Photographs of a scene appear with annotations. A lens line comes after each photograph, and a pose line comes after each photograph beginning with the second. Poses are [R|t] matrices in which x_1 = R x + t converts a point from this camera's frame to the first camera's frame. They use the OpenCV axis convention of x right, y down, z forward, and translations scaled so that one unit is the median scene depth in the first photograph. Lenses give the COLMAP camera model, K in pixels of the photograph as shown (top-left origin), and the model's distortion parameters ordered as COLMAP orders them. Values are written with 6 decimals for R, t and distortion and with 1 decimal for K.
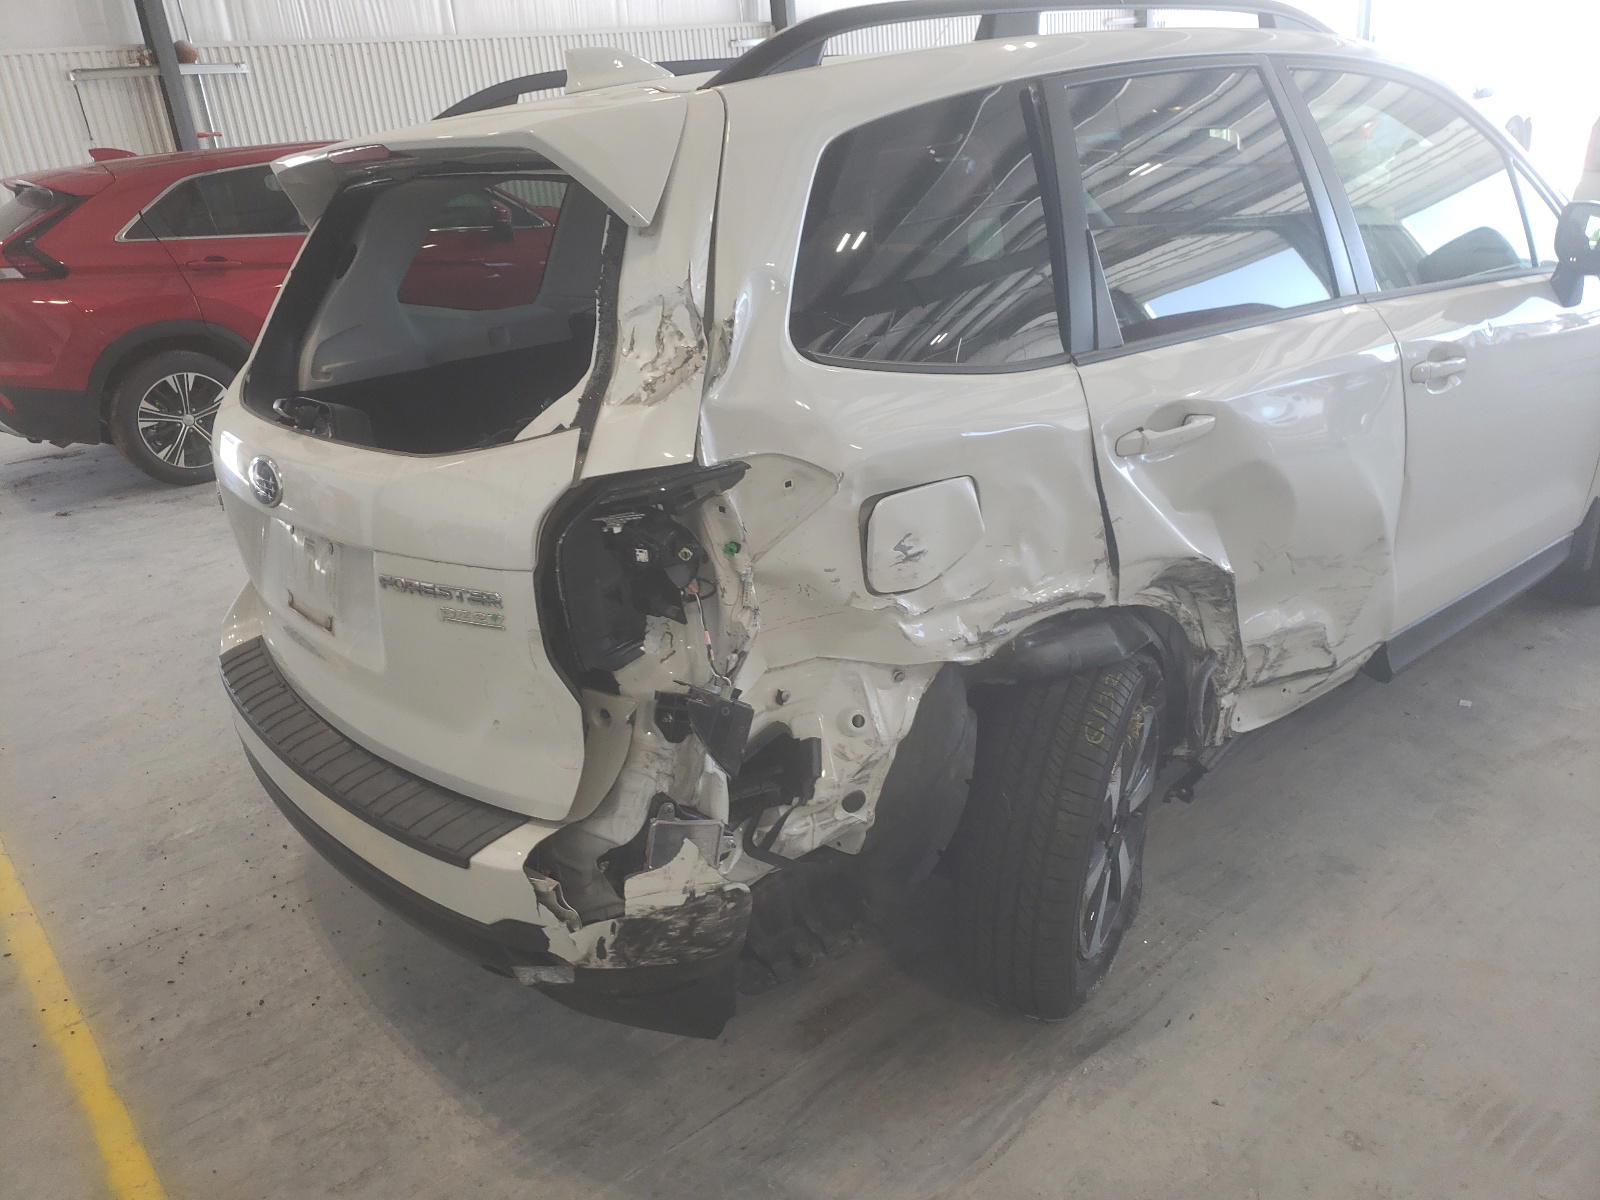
lens RADIAL K [[1224.3, 0, 800.0], [0, 1224.3, 600.0], [0, 0, 1]] dist [-0.000881, 0.034530]
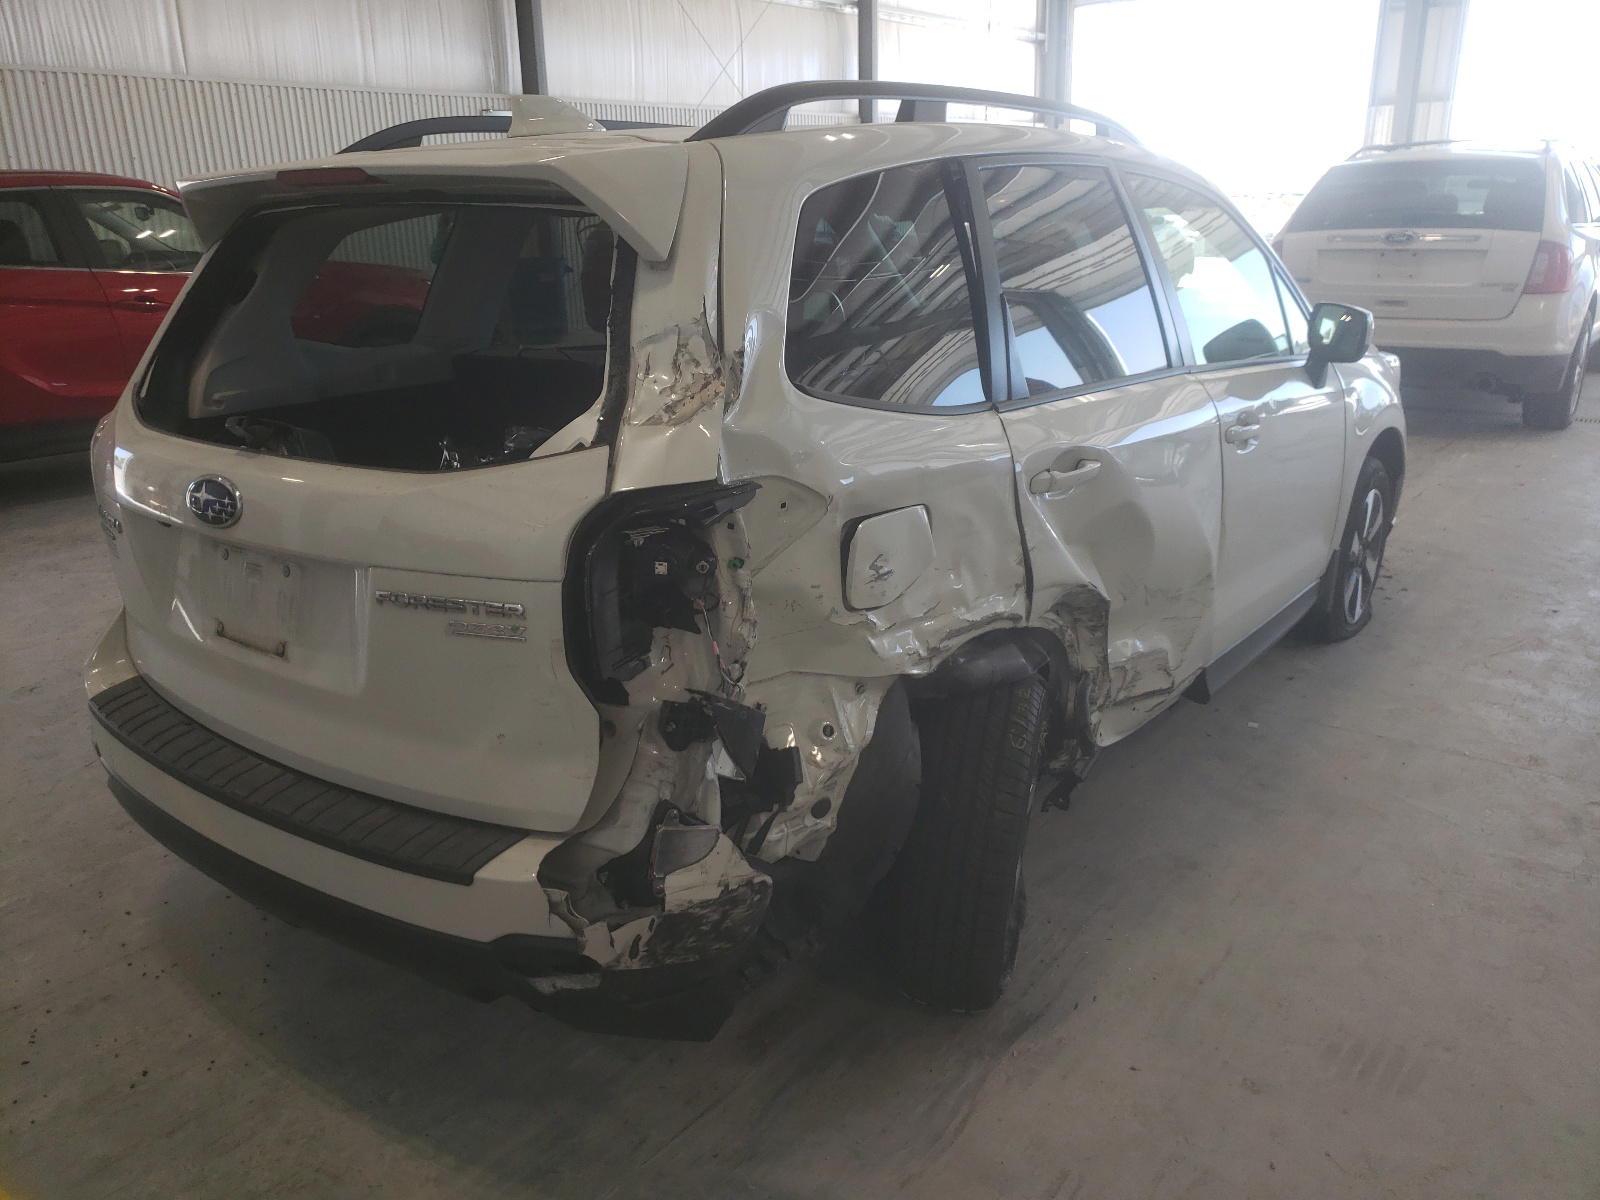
lens RADIAL K [[1221.9, 0, 805.9], [0, 1221.9, 601.7], [0, 0, 1]] dist [-0.001278, 0.034771]
pose [[0.972315, -0.002904, 0.233657, -0.220588], [0.017084, 0.998130, -0.058686, 0.048664], [-0.233050, 0.061053, 0.970546, -0.039168]]
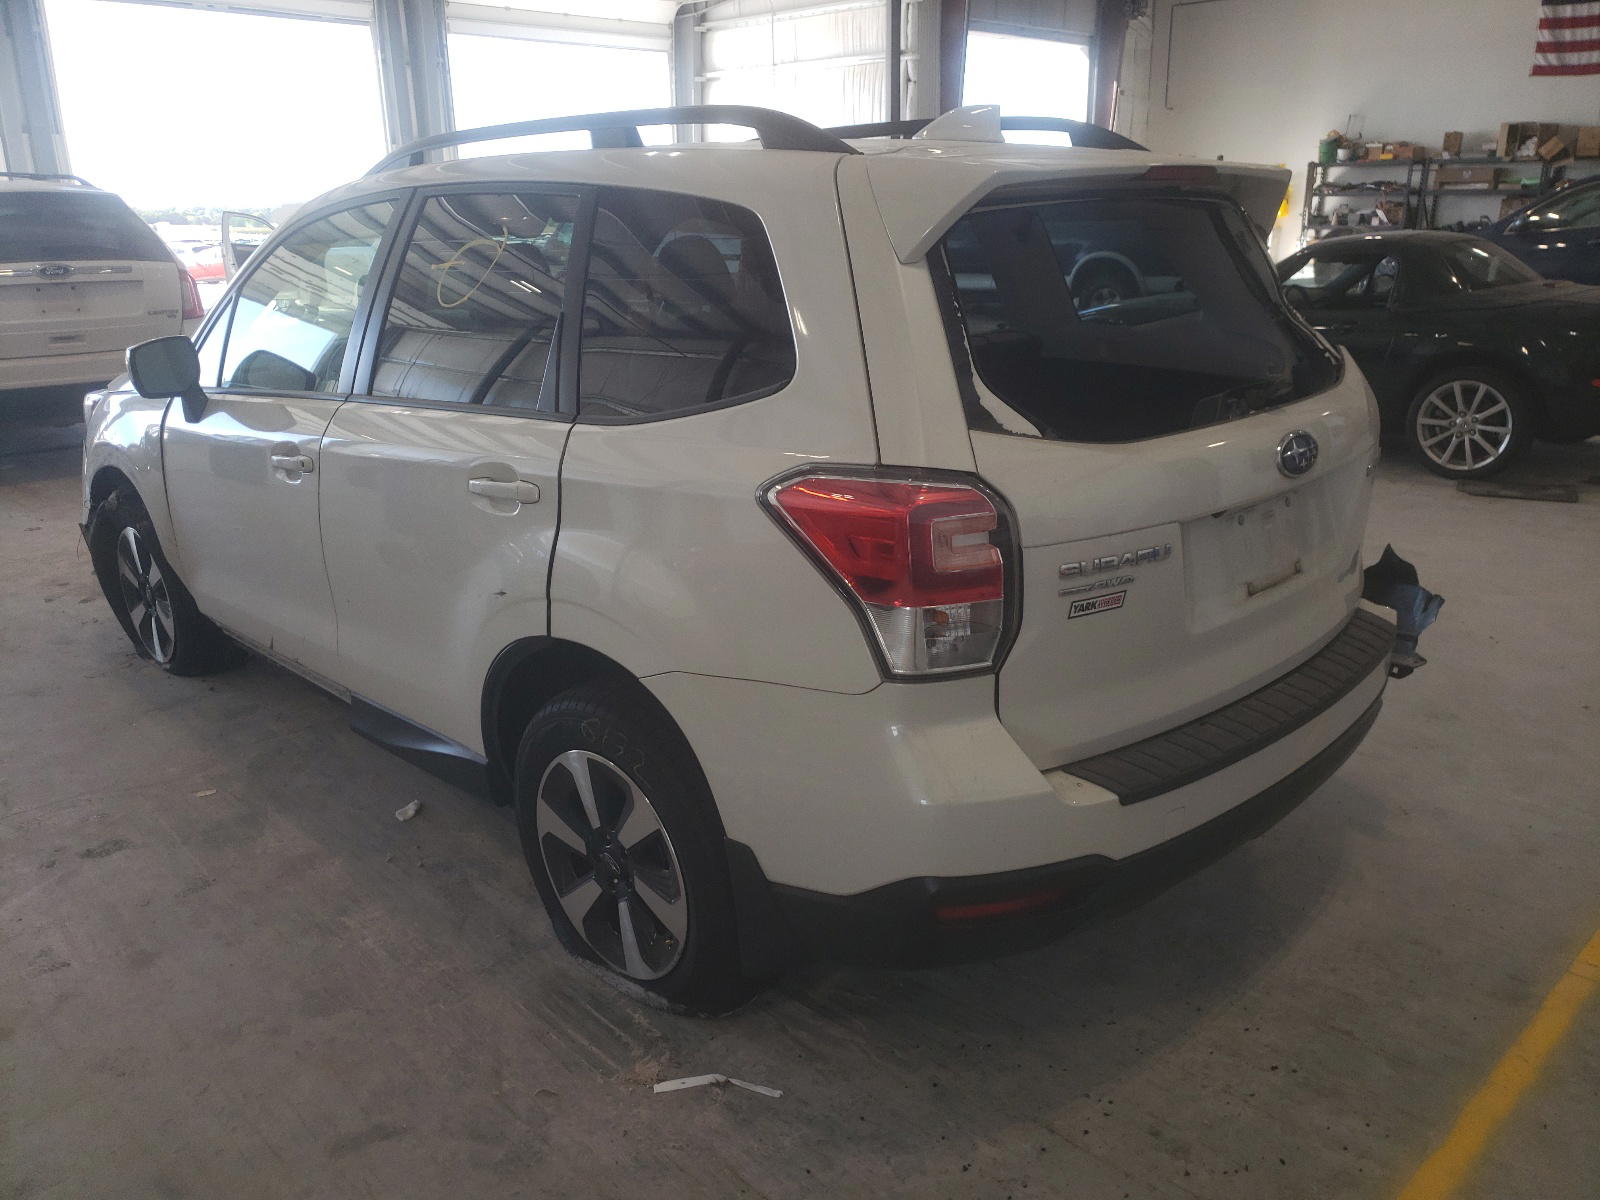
lens RADIAL K [[1221.9, 0, 805.9], [0, 1221.9, 601.7], [0, 0, 1]] dist [-0.001278, 0.034771]
pose [[-0.055688, -0.220777, 0.973733, -1.575009], [0.378748, 0.897684, 0.225195, -0.408075], [-0.923823, 0.381340, 0.033628, 1.489012]]
